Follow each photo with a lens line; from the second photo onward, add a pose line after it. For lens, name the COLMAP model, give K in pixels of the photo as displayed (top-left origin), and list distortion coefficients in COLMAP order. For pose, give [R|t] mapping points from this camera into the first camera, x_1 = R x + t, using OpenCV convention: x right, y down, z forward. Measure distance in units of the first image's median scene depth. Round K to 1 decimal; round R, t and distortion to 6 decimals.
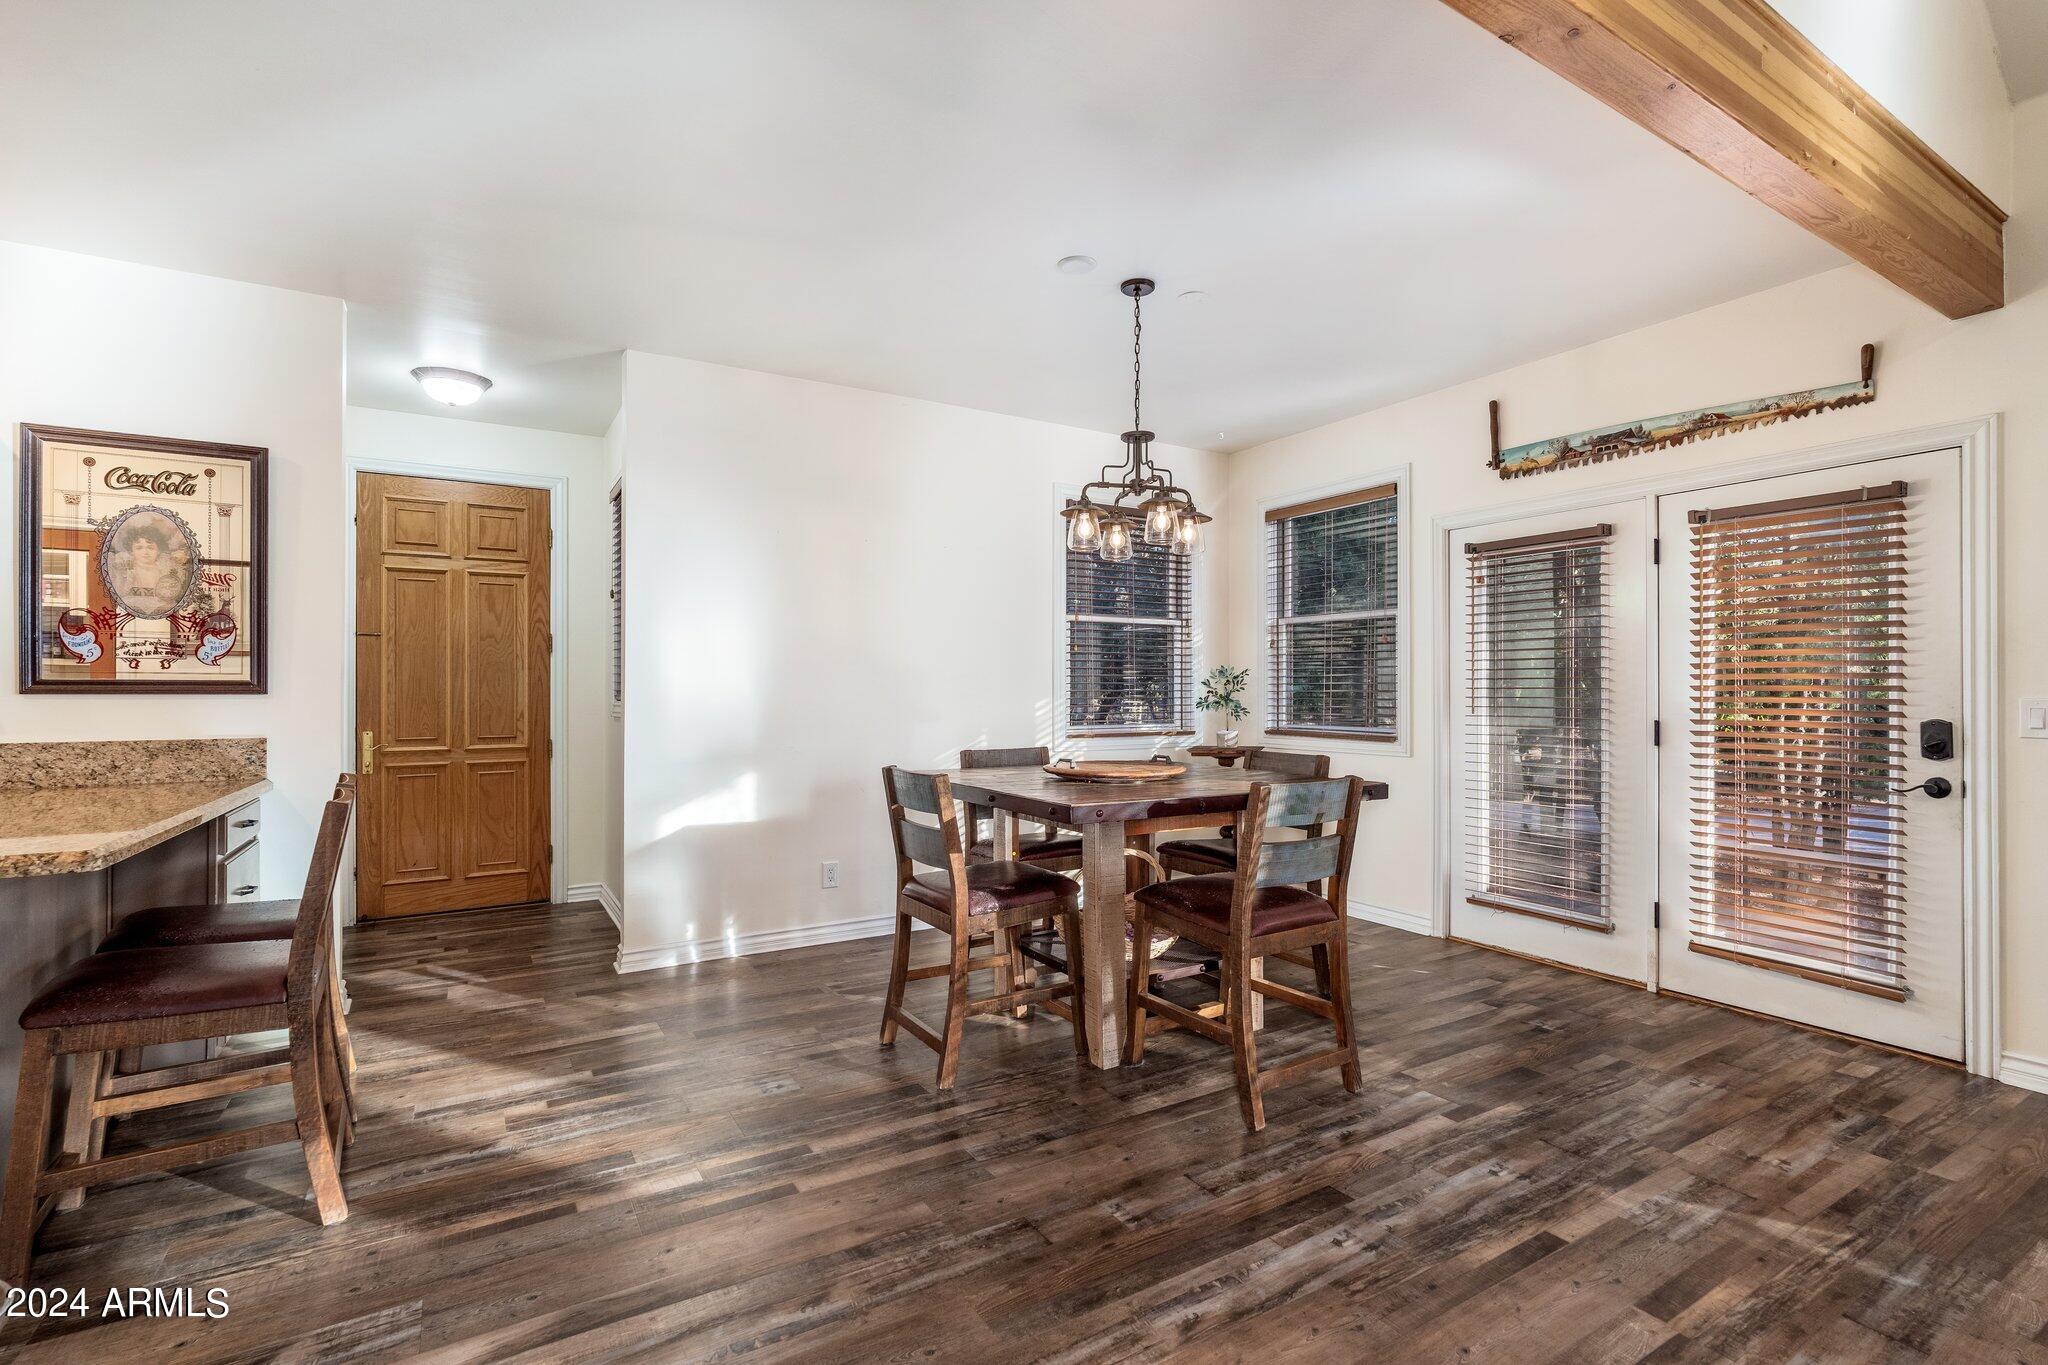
lens RADIAL K [[931.4, 0, 1023.2], [0, 931.4, 685.5], [0, 0, 1]] dist [0.003063, -0.000909]
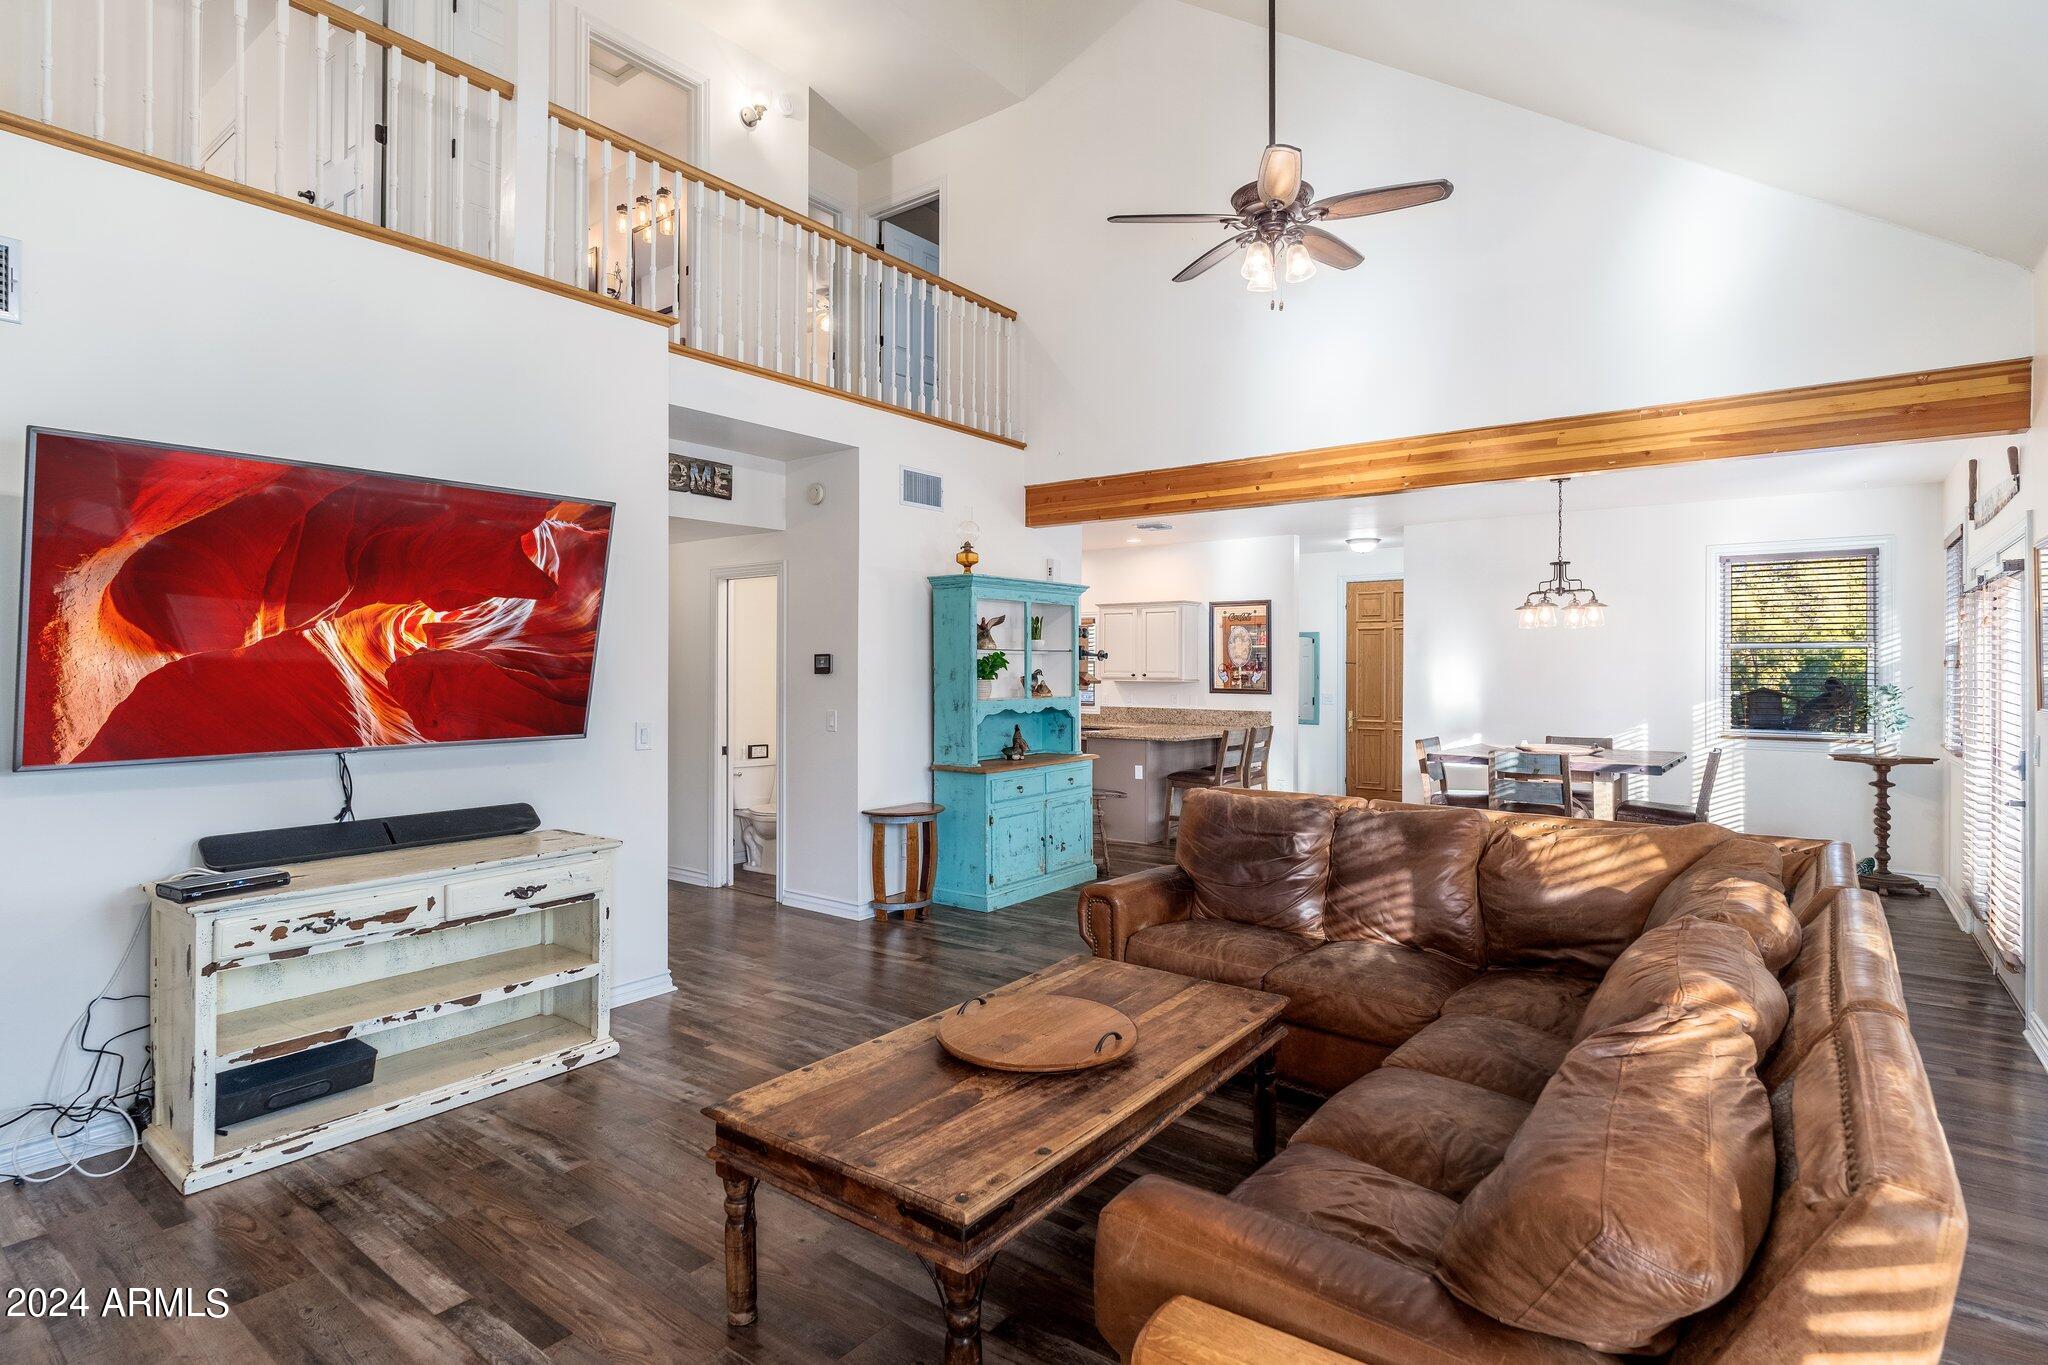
lens RADIAL K [[1026.5, 0, 1008.0], [0, 1026.5, 673.0], [0, 0, 1]] dist [-0.016805, -0.000923]
pose [[0.355300, 0.006053, -0.934733, 1.475004], [0.000325, 0.999978, 0.006599, -0.064427], [0.934752, -0.002648, 0.355290, -0.640955]]
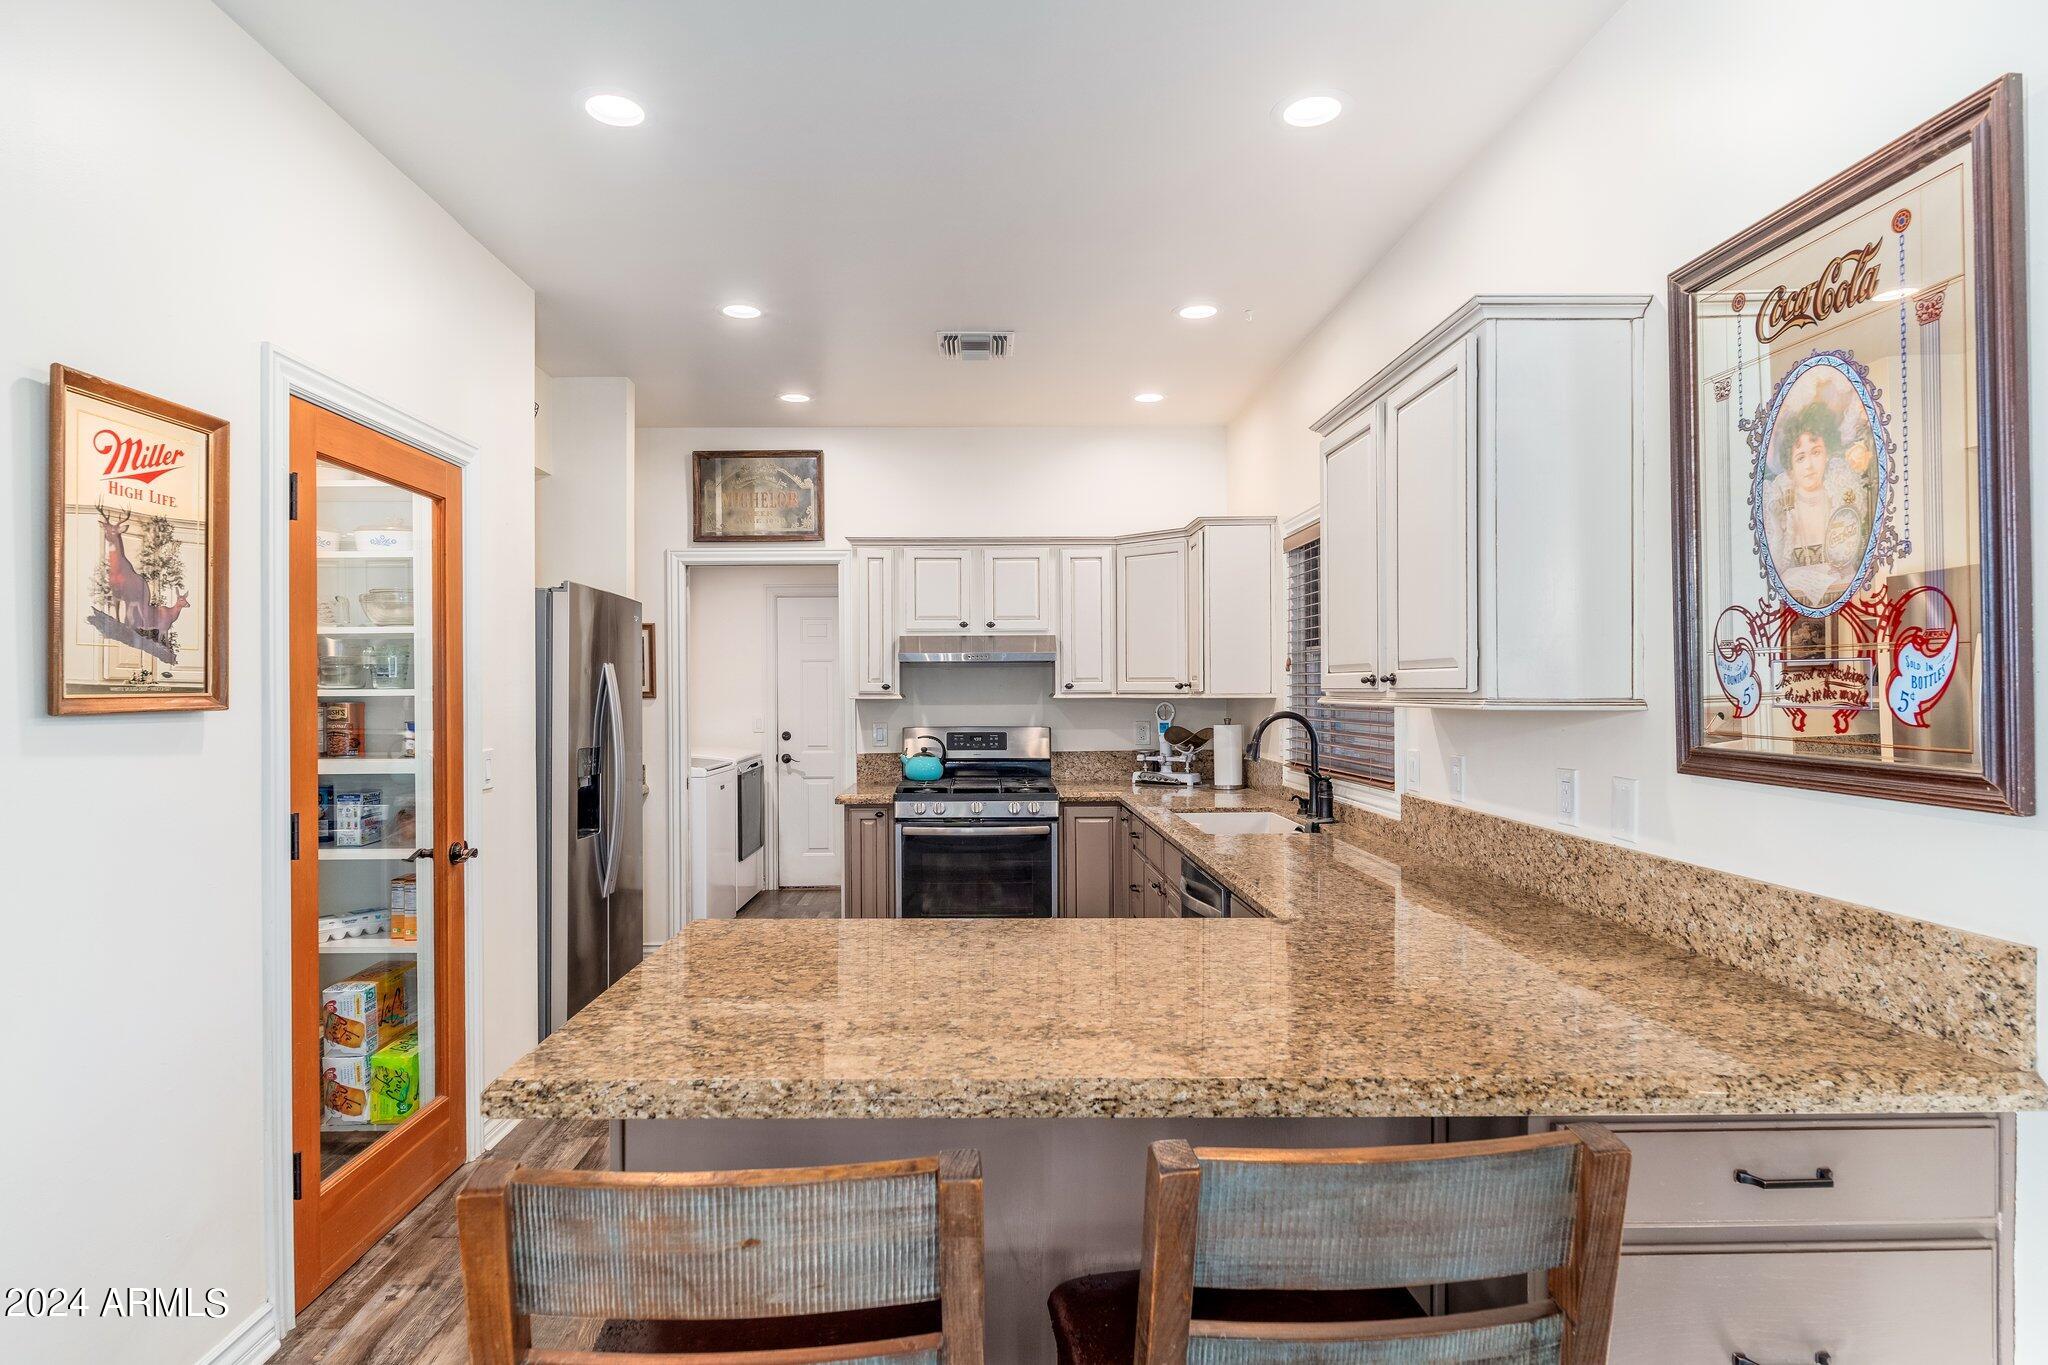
lens RADIAL K [[1085.6, 0, 1003.2], [0, 1085.6, 693.4], [0, 0, 1]] dist [-0.004011, 0.001593]
pose [[-0.505577, 0.006990, -0.862753, -0.268681], [0.008348, 0.999960, 0.003210, -0.034909], [0.862741, -0.005579, -0.505615, 0.801072]]
